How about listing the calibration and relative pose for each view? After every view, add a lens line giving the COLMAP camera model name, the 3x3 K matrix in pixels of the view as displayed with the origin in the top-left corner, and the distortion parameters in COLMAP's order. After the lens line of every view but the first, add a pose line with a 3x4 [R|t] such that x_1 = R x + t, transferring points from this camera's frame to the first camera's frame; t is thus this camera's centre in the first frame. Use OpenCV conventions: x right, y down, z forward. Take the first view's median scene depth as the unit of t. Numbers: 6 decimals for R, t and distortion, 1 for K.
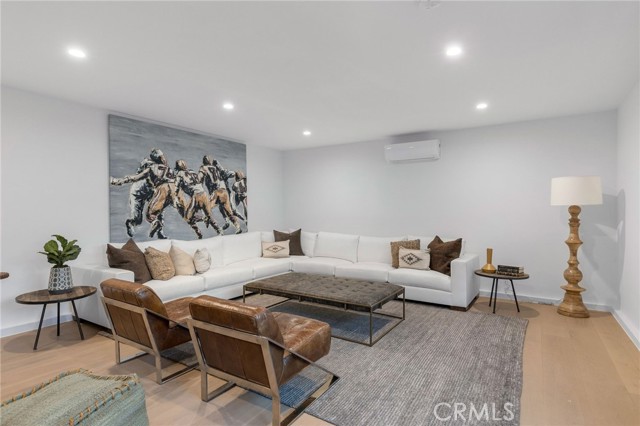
lens RADIAL K [[333.6, 0, 324.5], [0, 333.6, 211.9], [0, 0, 1]] dist [0.001647, -0.000091]
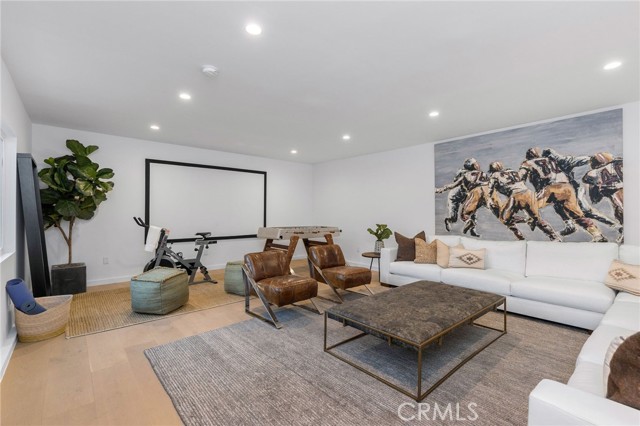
lens RADIAL K [[290.1, 0, 322.3], [0, 290.1, 210.8], [0, 0, 1]] dist [0.004693, -0.000004]
pose [[-0.278574, -0.003028, -0.960410, 0.532923], [0.001217, 0.999993, -0.003506, -0.002328], [0.960414, -0.002145, -0.278569, 0.683330]]
